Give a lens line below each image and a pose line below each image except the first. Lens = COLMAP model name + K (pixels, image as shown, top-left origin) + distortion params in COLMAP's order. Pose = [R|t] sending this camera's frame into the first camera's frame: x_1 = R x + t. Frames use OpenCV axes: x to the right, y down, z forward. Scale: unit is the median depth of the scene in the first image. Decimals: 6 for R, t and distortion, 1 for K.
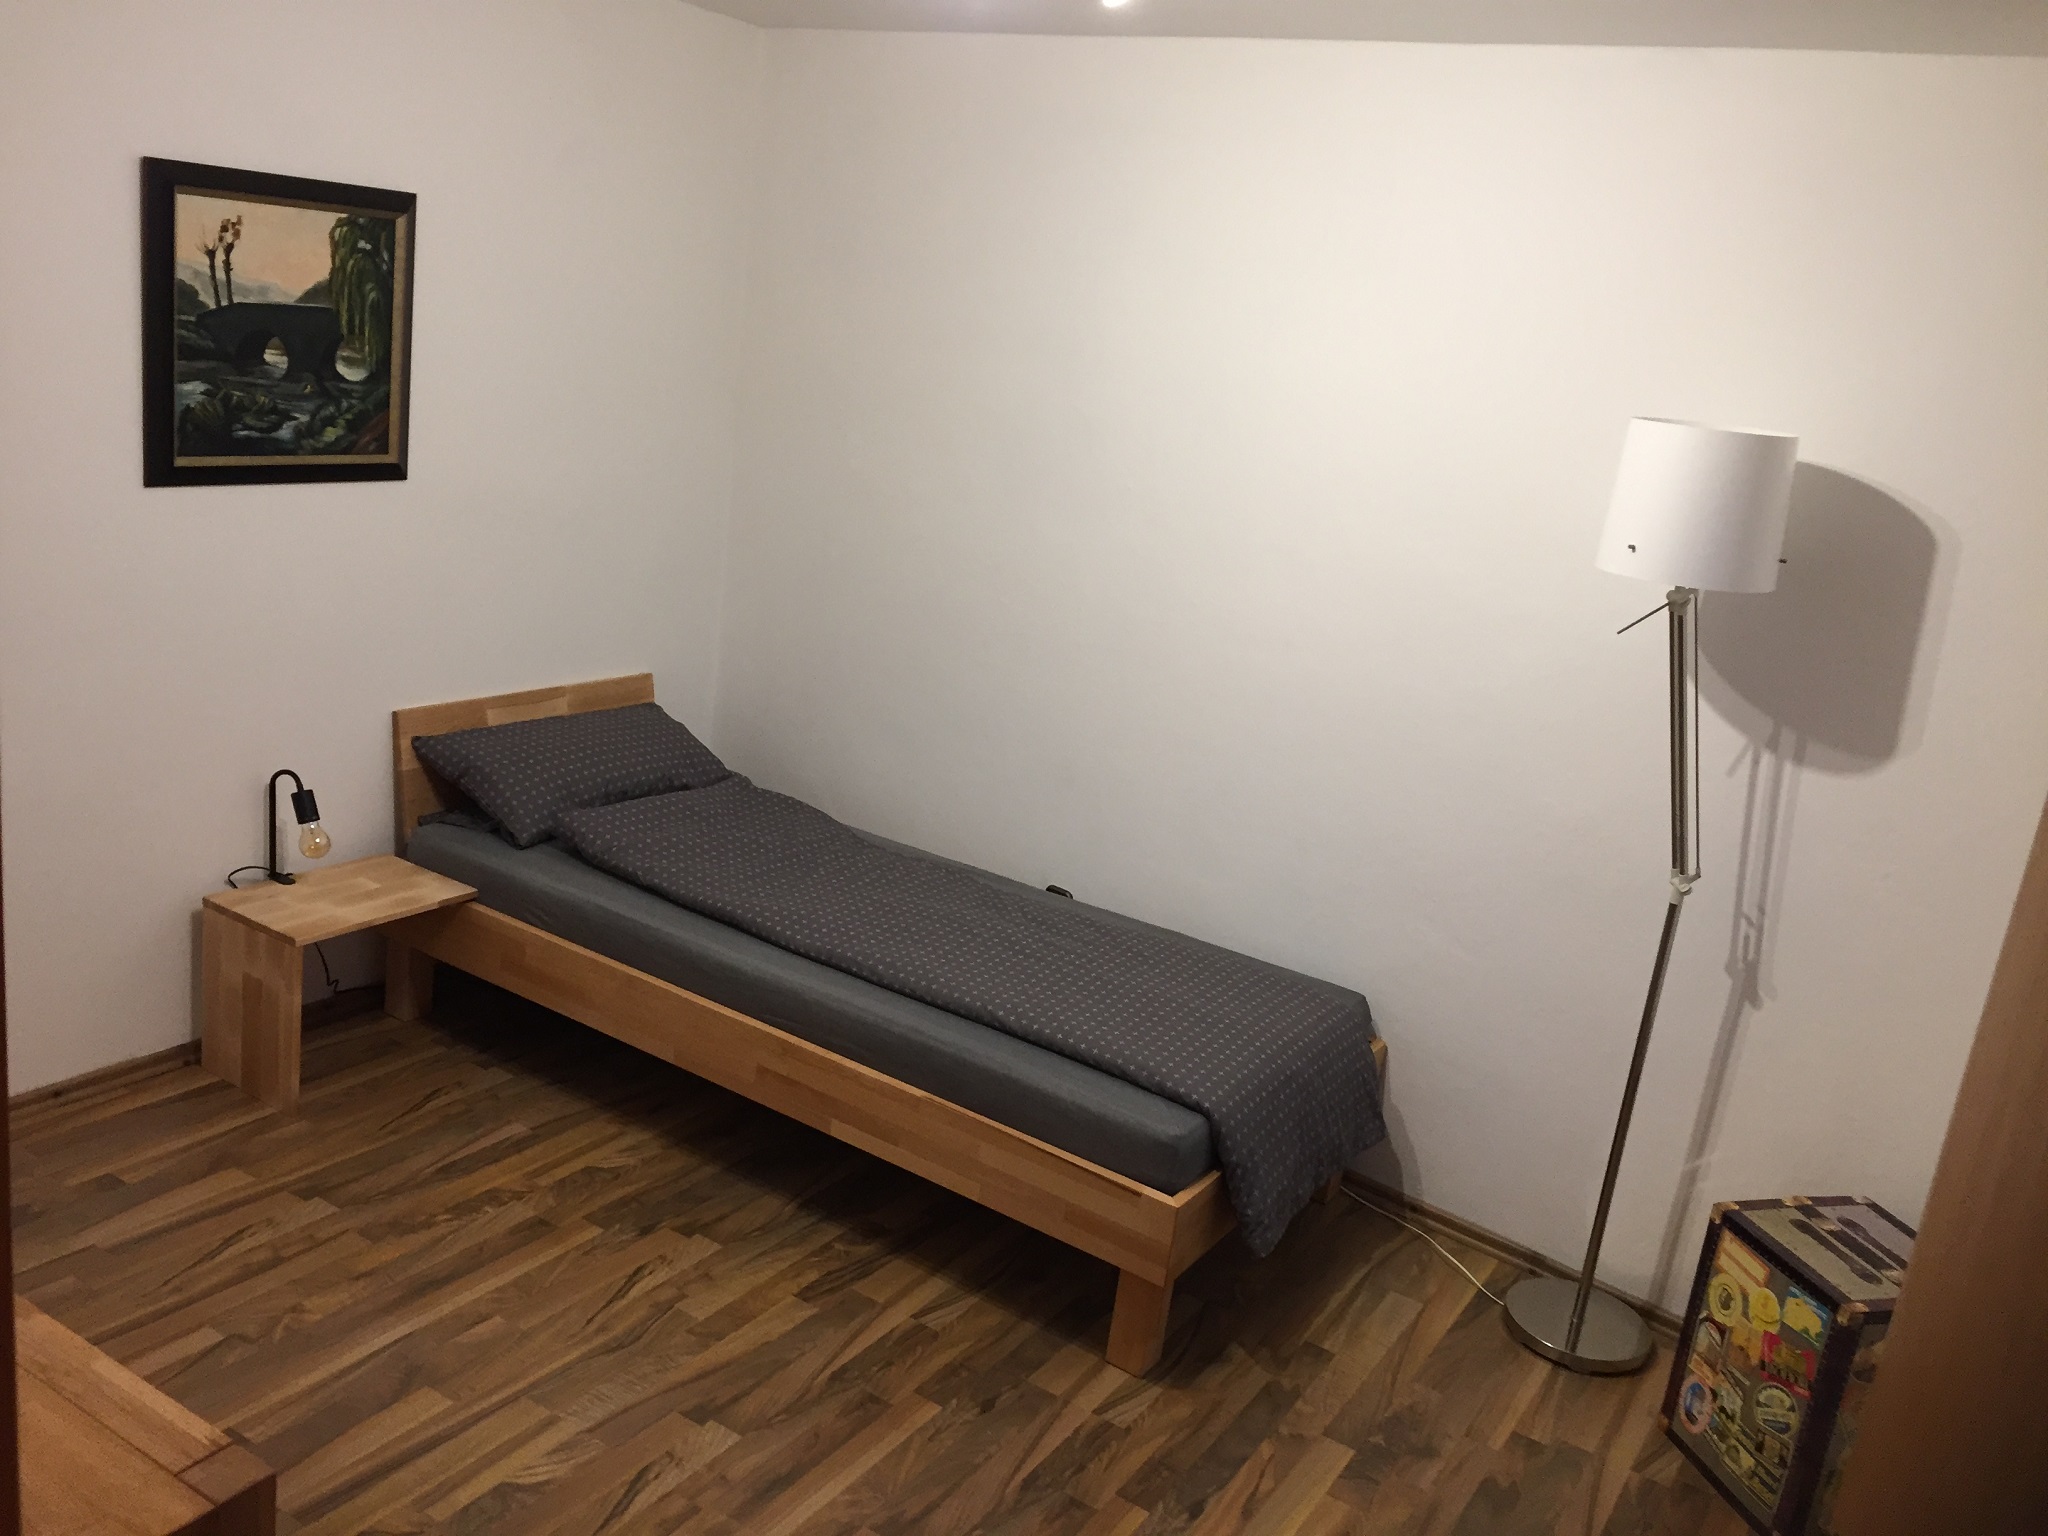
lens RADIAL K [[1756.8, 0, 1020.9], [0, 1756.8, 771.9], [0, 0, 1]] dist [0.066871, -0.093155]
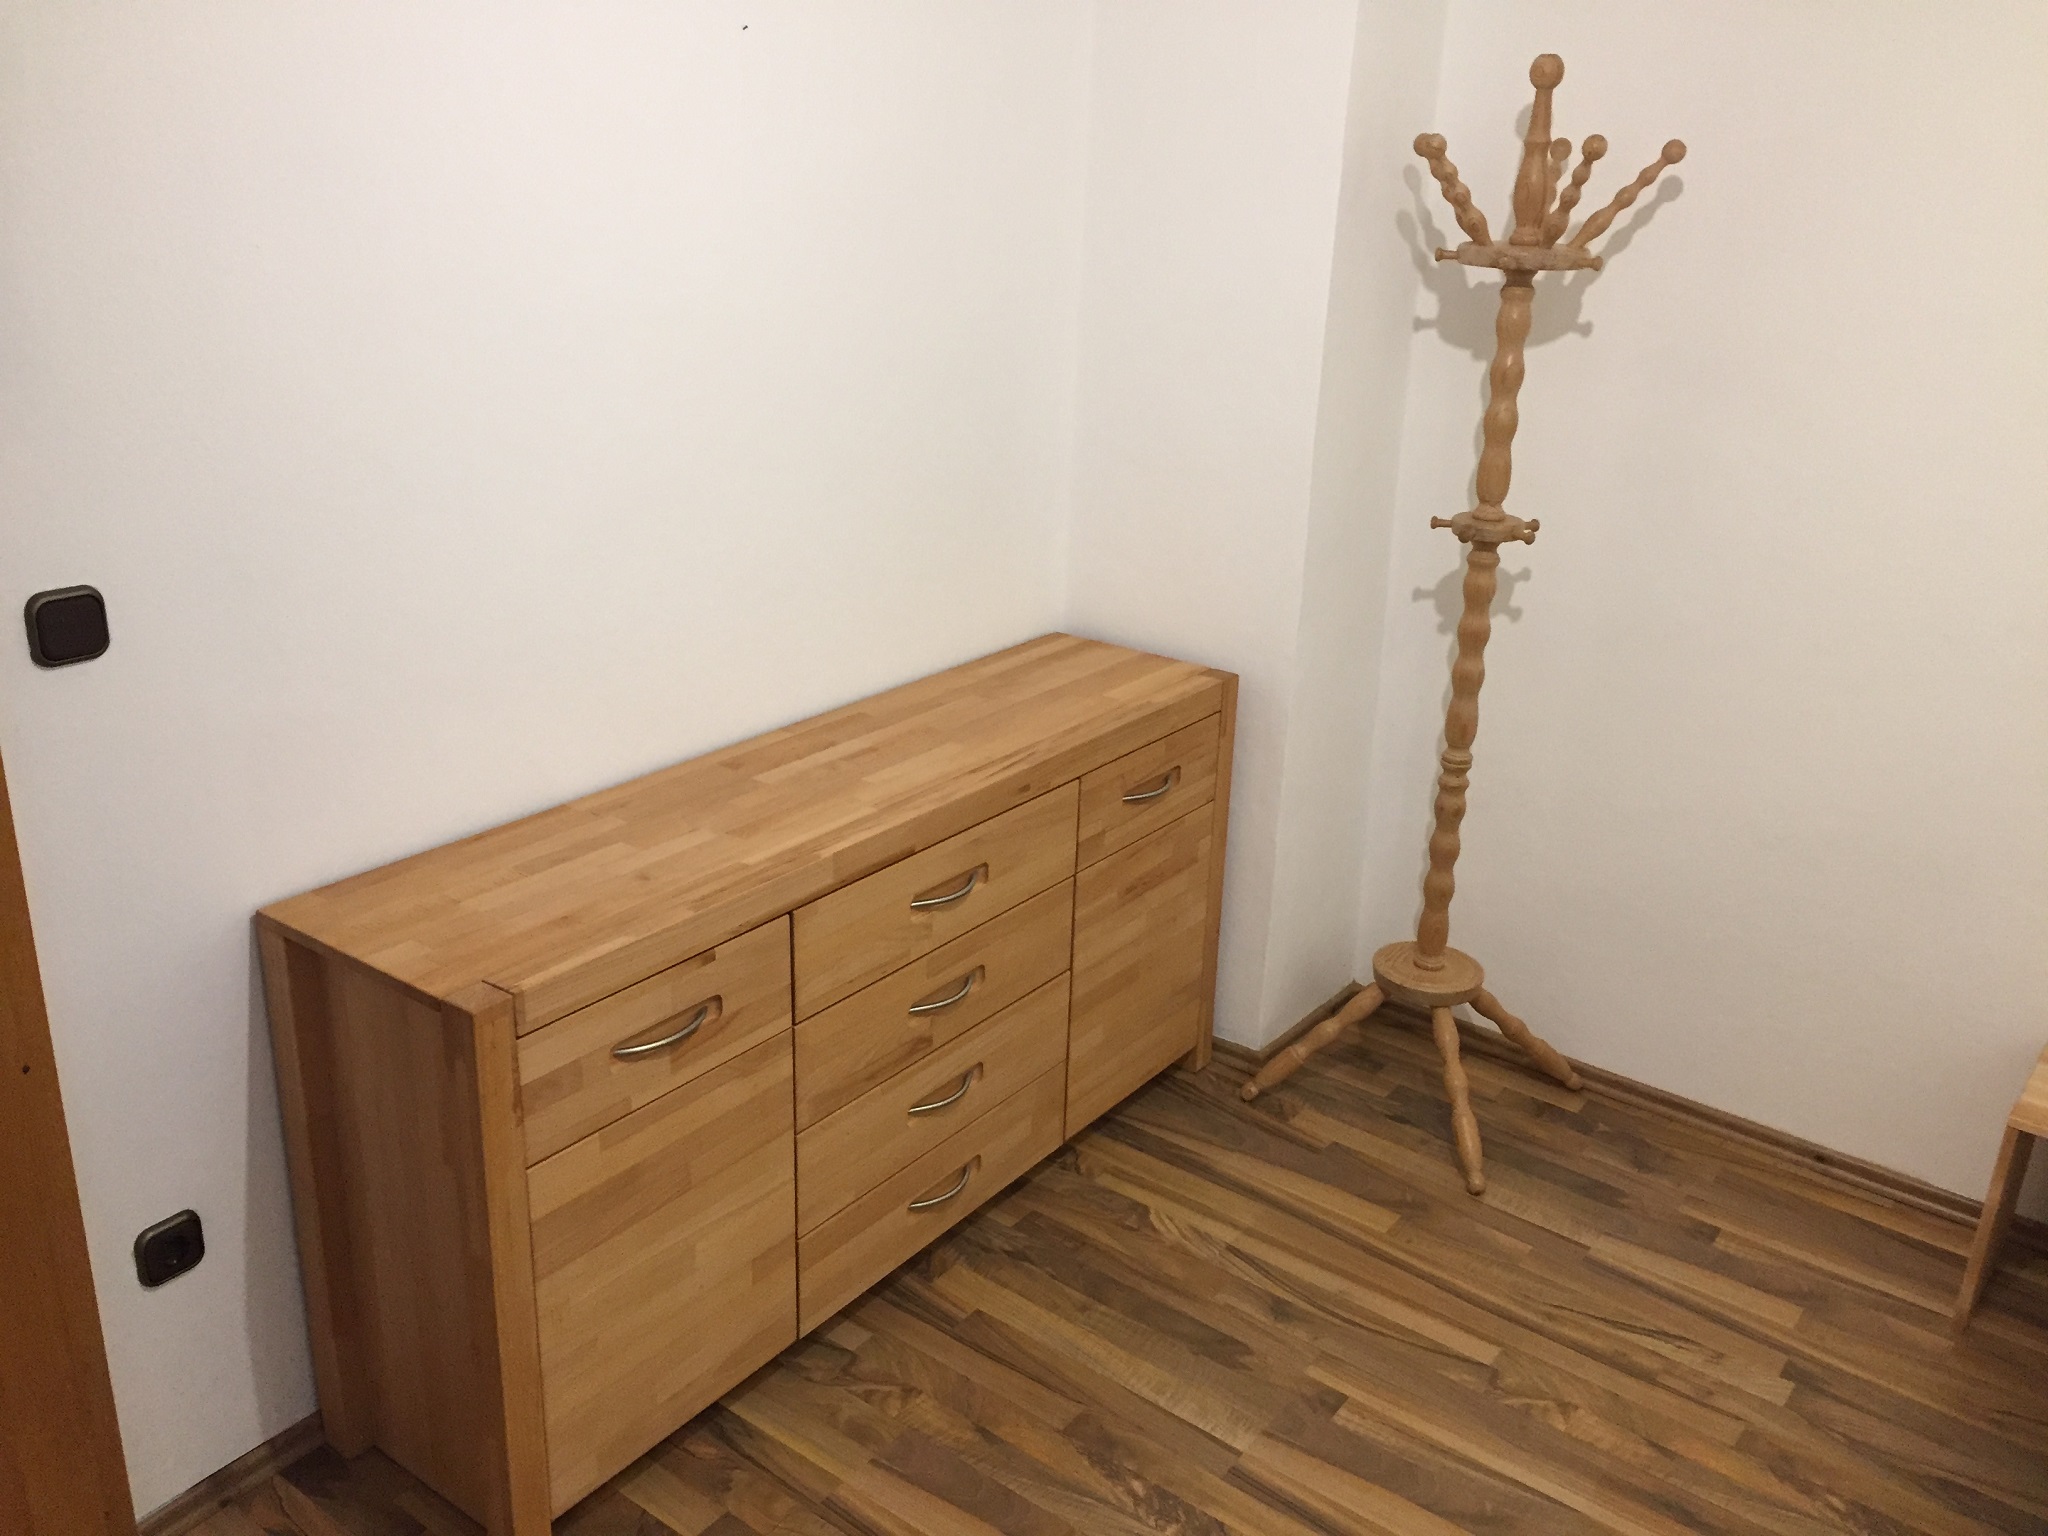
lens RADIAL K [[1756.8, 0, 1023.1], [0, 1756.8, 766.4], [0, 0, 1]] dist [0.066871, -0.093155]
pose [[-0.073220, 0.228760, -0.970725, 0.358522], [-0.321154, 0.916083, 0.240107, -0.098940], [0.944192, 0.329333, 0.006392, 0.618948]]
